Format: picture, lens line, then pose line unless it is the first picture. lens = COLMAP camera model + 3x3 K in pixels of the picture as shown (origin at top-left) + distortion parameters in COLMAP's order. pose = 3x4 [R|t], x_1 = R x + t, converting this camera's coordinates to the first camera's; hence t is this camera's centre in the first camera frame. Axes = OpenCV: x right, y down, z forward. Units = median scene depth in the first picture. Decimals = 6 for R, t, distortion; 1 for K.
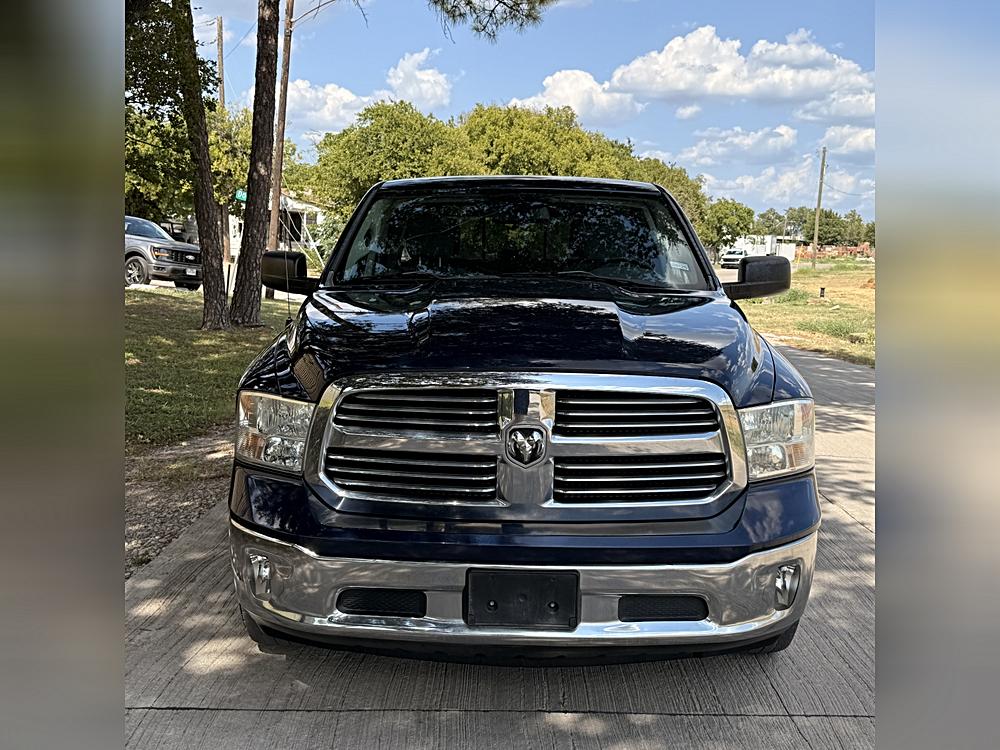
lens RADIAL K [[1049.7, 0, 482.1], [0, 1049.7, 370.0], [0, 0, 1]] dist [0.090674, 0.000000]
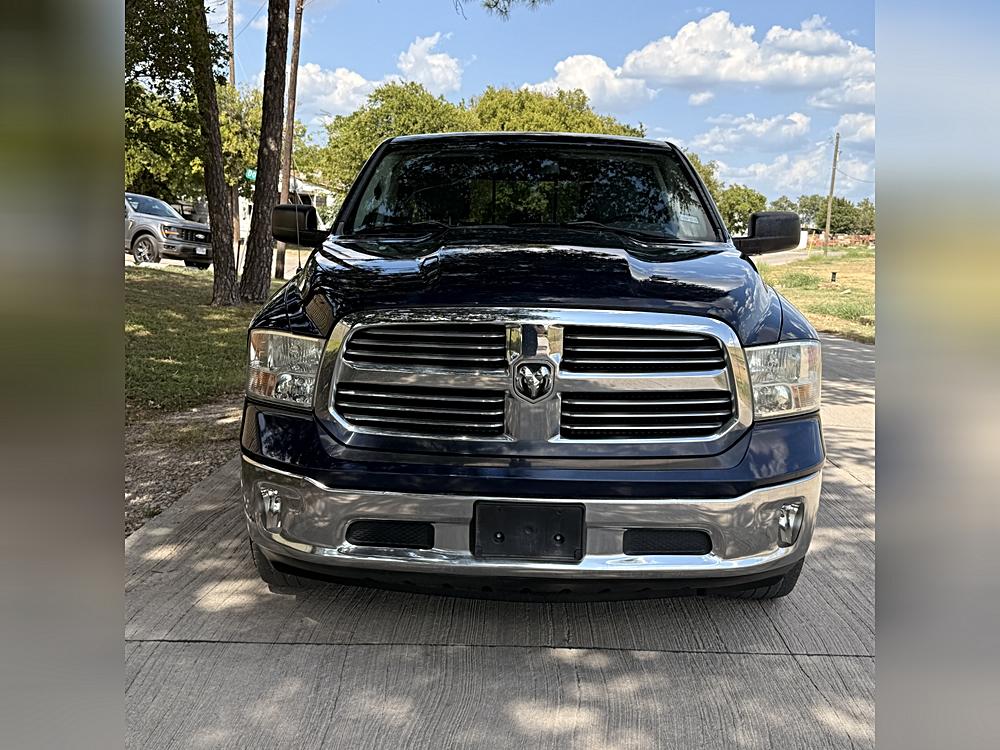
lens RADIAL K [[1049.7, 0, 484.6], [0, 1049.7, 376.4], [0, 0, 1]] dist [0.090674, 0.000000]
pose [[0.999953, 0.007458, -0.006244, 0.000166], [-0.007345, 0.999814, 0.017852, 0.009425], [0.006376, -0.017805, 0.999821, -0.001708]]
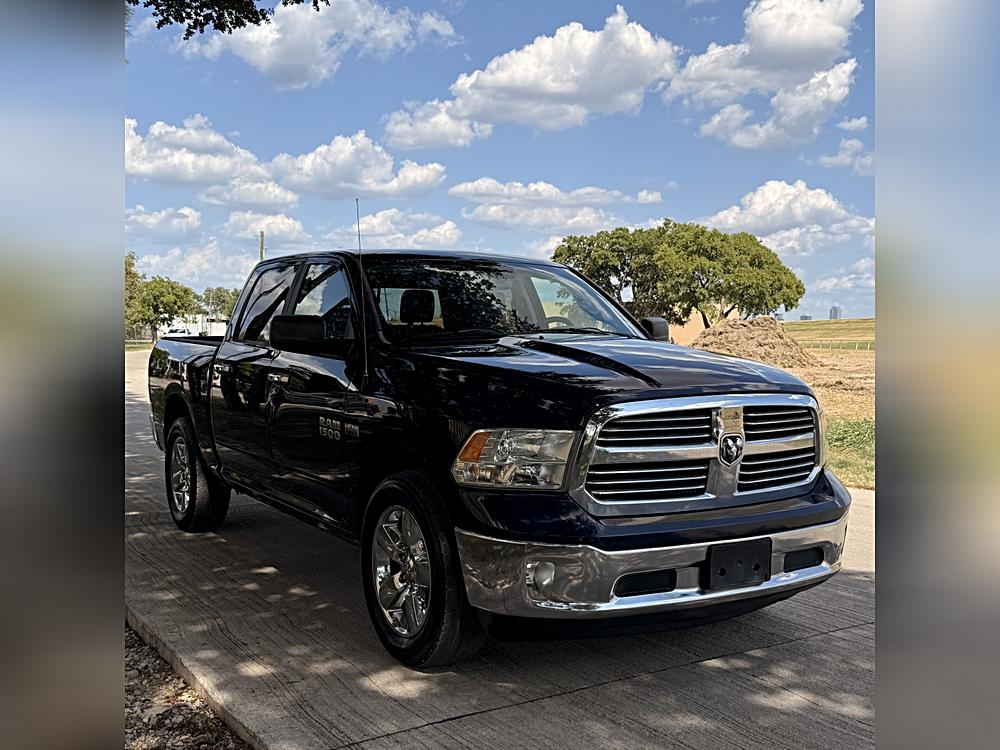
lens RADIAL K [[1049.7, 0, 508.9], [0, 1049.7, 380.8], [0, 0, 1]] dist [0.090674, 0.000000]
pose [[0.841391, -0.040571, 0.538901, -0.171515], [0.075196, 0.996267, -0.042400, 0.003912], [-0.535169, 0.076198, 0.841301, 0.002578]]
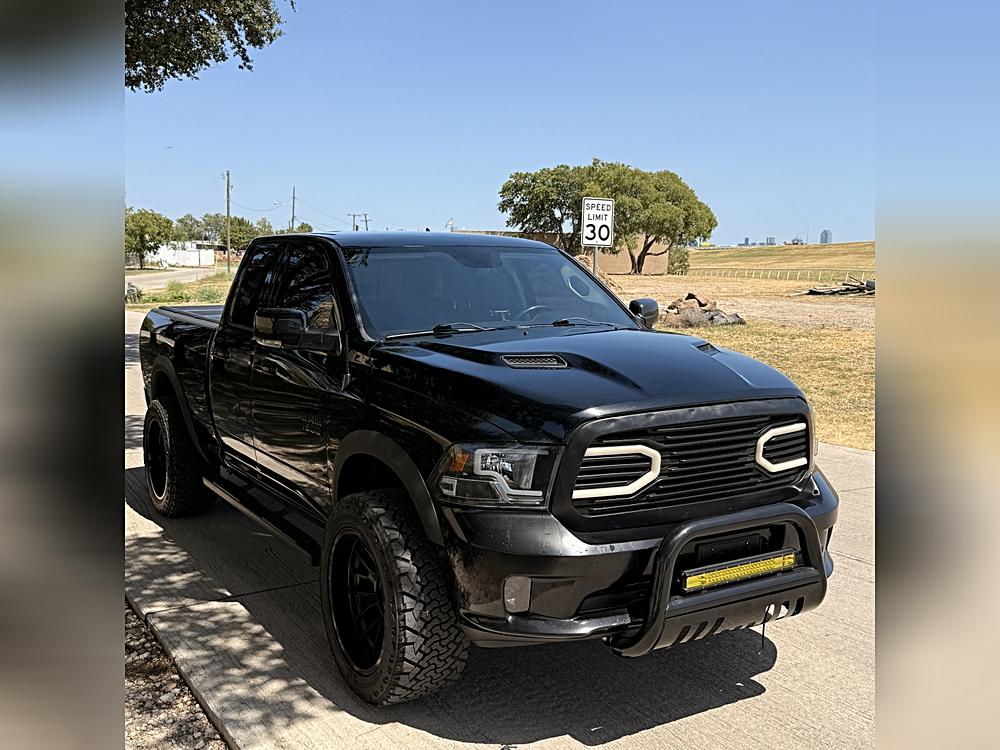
lens RADIAL K [[1049.7, 0, 530.9], [0, 1049.7, 390.5], [0, 0, 1]] dist [0.090674, 0.000000]
pose [[0.841098, -0.084668, 0.534214, -0.215521], [0.074996, 0.996388, 0.039840, 0.064883], [-0.535658, 0.006555, 0.844410, -0.812225]]
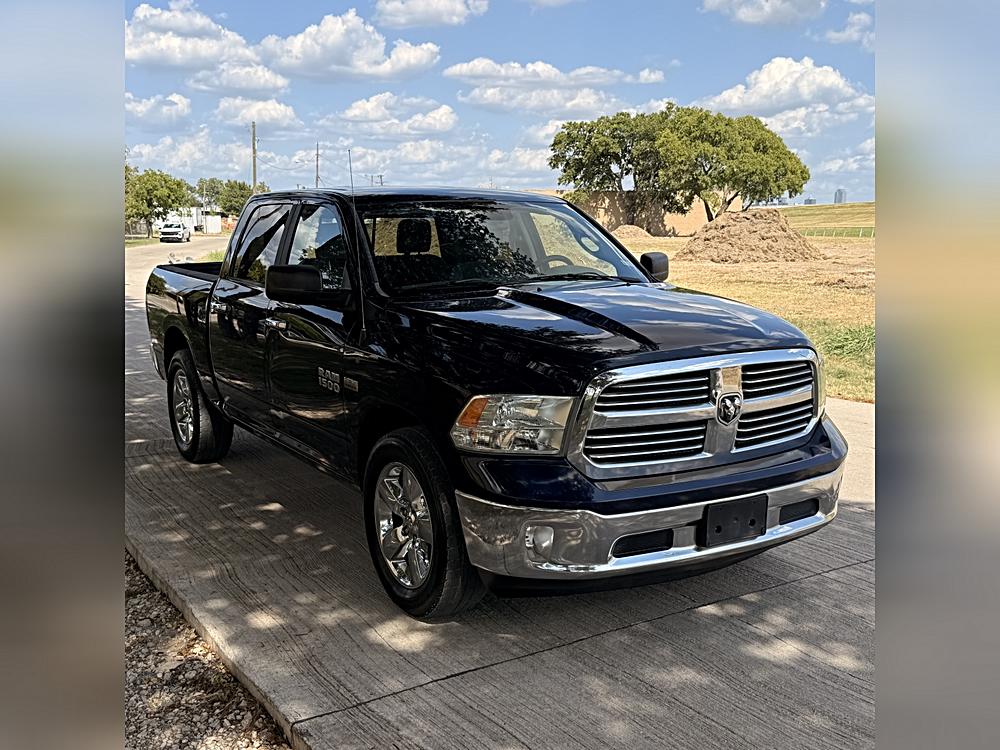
lens RADIAL K [[1049.7, 0, 503.5], [0, 1049.7, 387.7], [0, 0, 1]] dist [0.090674, 0.000000]
pose [[0.843335, -0.110291, 0.525948, -0.169583], [0.087247, 0.993828, 0.068508, -0.013467], [-0.530258, -0.011888, 0.847753, 0.001952]]
